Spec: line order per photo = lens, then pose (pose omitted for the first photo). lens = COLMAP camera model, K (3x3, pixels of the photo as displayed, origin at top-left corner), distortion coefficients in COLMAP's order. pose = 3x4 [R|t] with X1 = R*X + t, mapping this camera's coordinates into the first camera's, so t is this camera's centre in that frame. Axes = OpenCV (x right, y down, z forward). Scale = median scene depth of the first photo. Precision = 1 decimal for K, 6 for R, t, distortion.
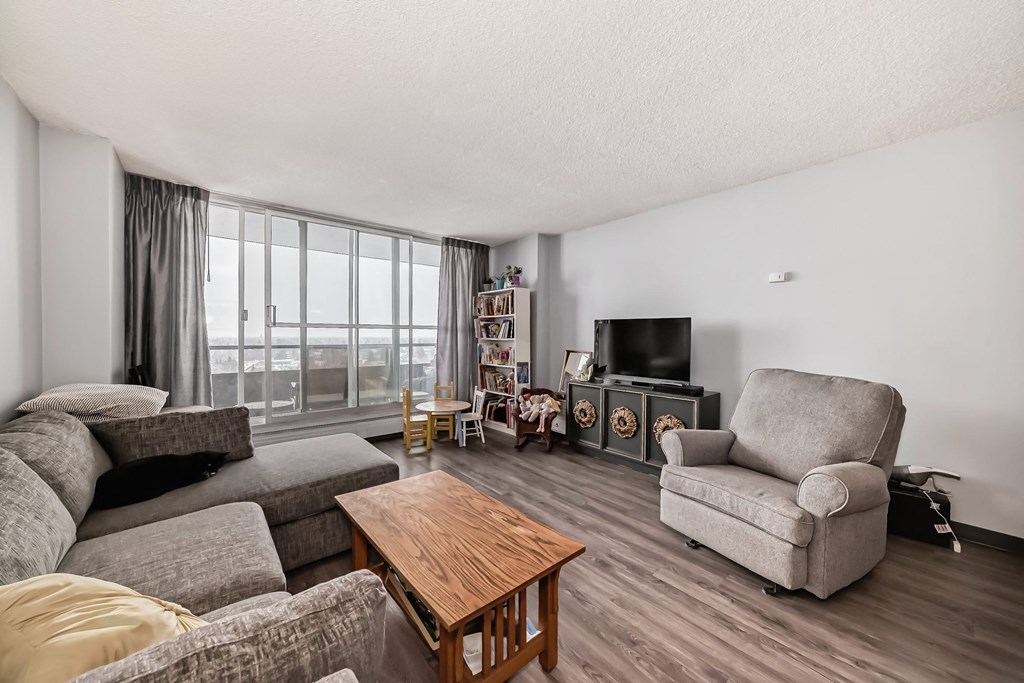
lens RADIAL K [[366.2, 0, 512.1], [0, 366.2, 341.2], [0, 0, 1]] dist [-0.020866, 0.005101]
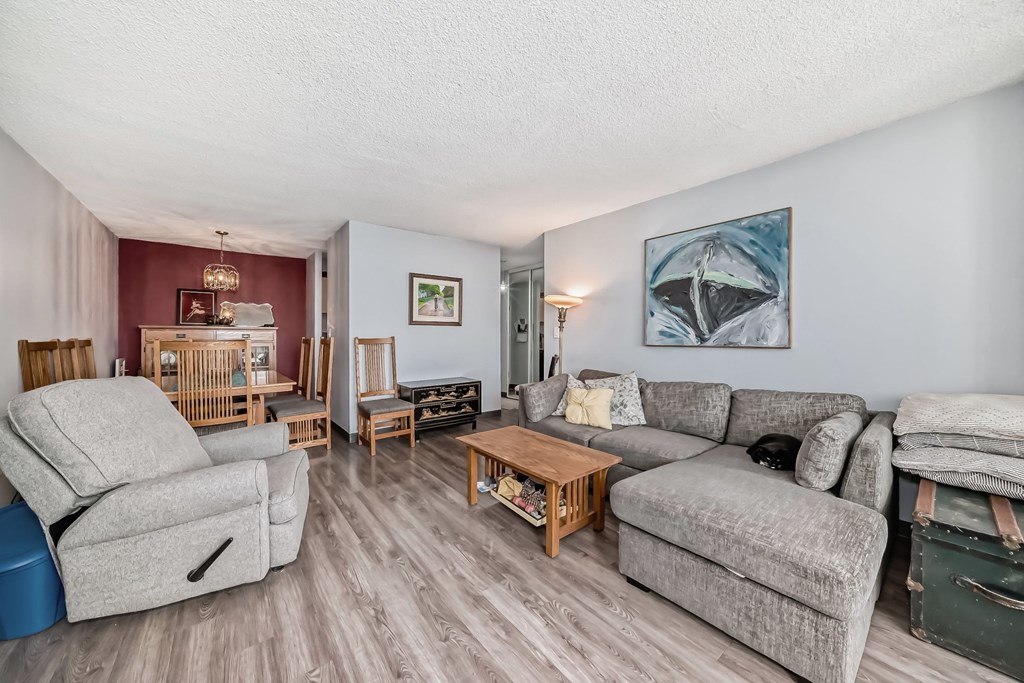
lens RADIAL K [[366.2, 0, 511.2], [0, 366.2, 340.3], [0, 0, 1]] dist [-0.020866, 0.005101]
pose [[-0.999485, -0.006466, 0.031426, -0.074803], [-0.005459, 0.999471, 0.032047, -0.021377], [-0.031617, 0.031859, -0.998992, 1.341016]]
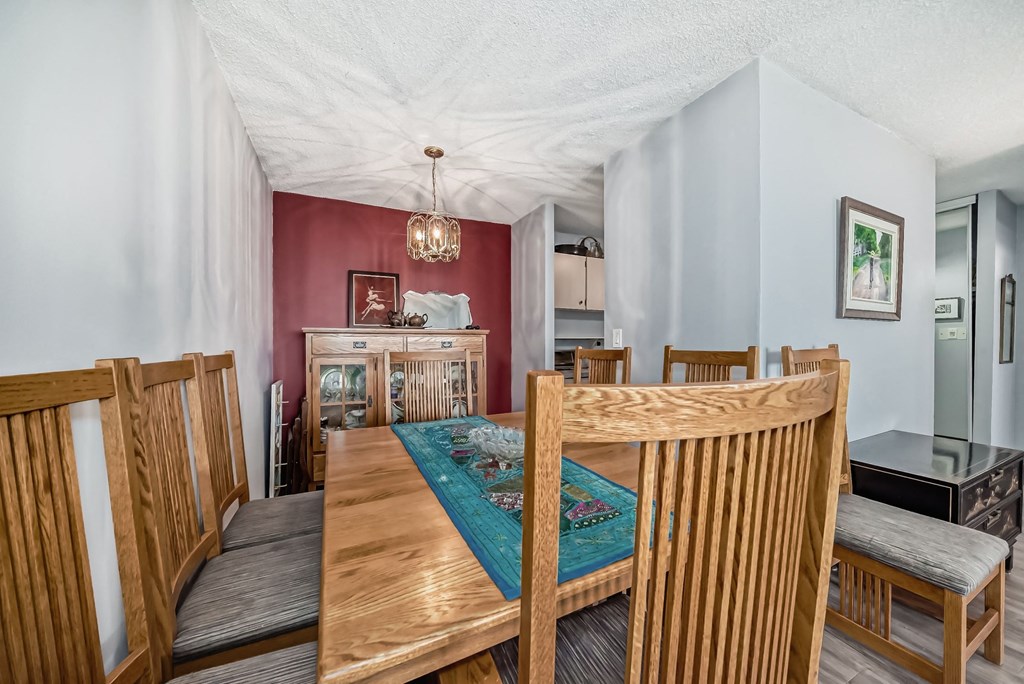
lens RADIAL K [[366.2, 0, 512.7], [0, 366.2, 349.7], [0, 0, 1]] dist [-0.020866, 0.005101]
pose [[-0.965667, -0.007250, 0.259681, 0.807274], [0.002893, 0.999248, 0.038654, -0.004265], [-0.259766, 0.038078, -0.964921, 0.607946]]
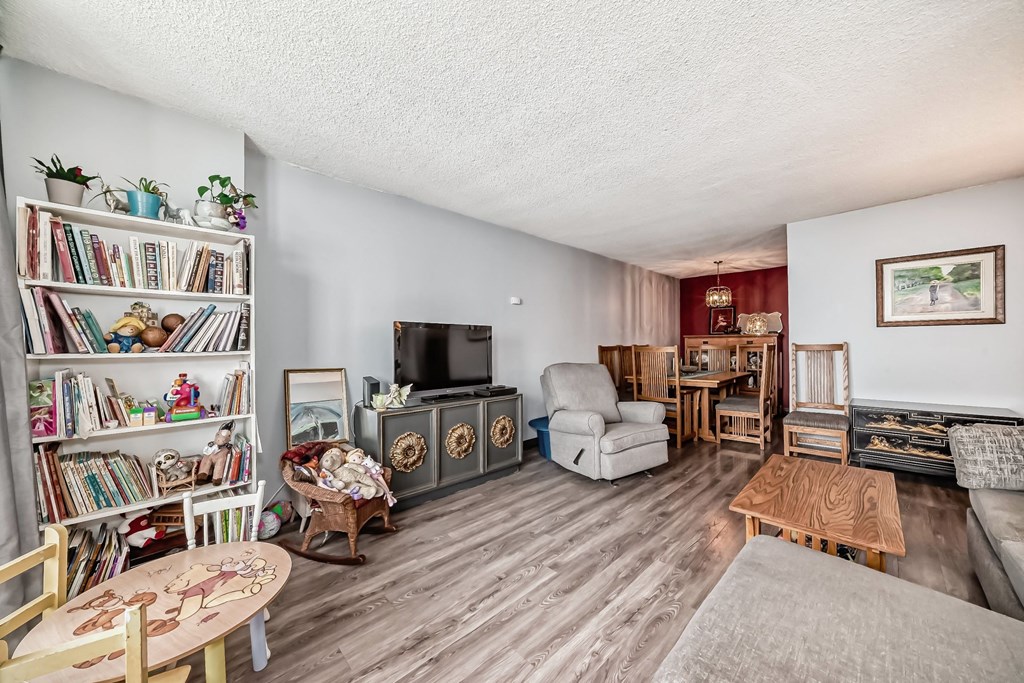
lens RADIAL K [[366.2, 0, 518.1], [0, 366.2, 338.7], [0, 0, 1]] dist [-0.020866, 0.005101]
pose [[-0.072147, 0.009108, 0.997352, -0.684641], [0.025088, 0.999659, -0.007314, -0.016558], [-0.997078, 0.024493, -0.072351, 1.070610]]
